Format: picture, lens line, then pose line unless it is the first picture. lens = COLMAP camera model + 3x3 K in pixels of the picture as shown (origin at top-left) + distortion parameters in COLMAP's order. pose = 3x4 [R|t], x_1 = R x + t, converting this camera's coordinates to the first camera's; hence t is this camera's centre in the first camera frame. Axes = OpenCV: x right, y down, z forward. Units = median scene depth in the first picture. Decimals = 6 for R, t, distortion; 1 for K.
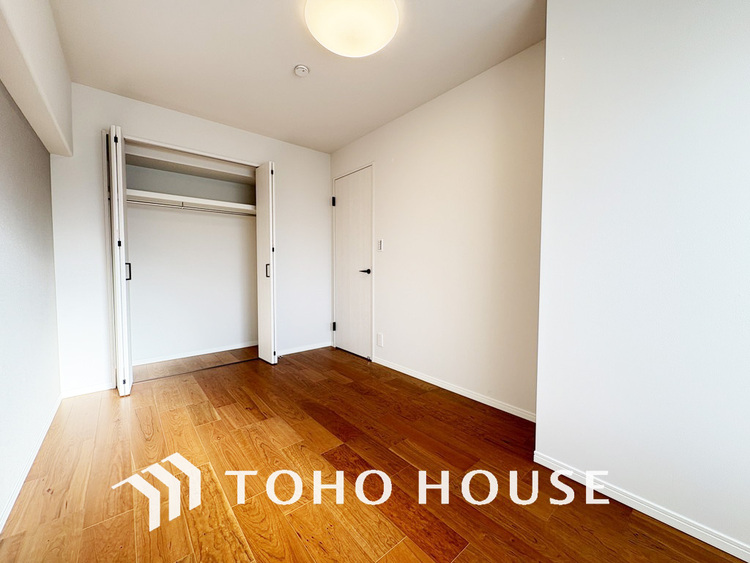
lens RADIAL K [[300.4, 0, 375.9], [0, 300.4, 280.9], [0, 0, 1]] dist [-0.000582, 0.000477]
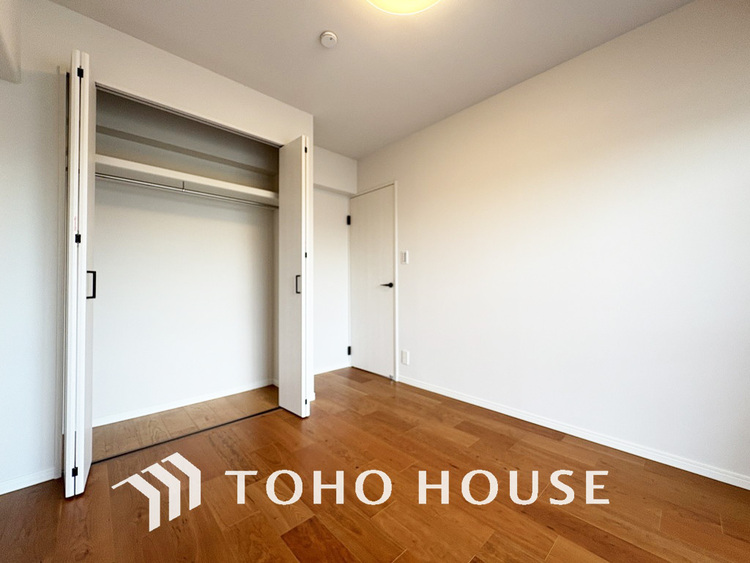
lens RADIAL K [[300.4, 0, 374.0], [0, 300.4, 281.1], [0, 0, 1]] dist [-0.000582, 0.000477]
pose [[0.998120, 0.012391, 0.060017, -0.227753], [-0.009999, 0.999150, -0.039988, -0.015366], [-0.060462, 0.039313, 0.997396, 0.281439]]
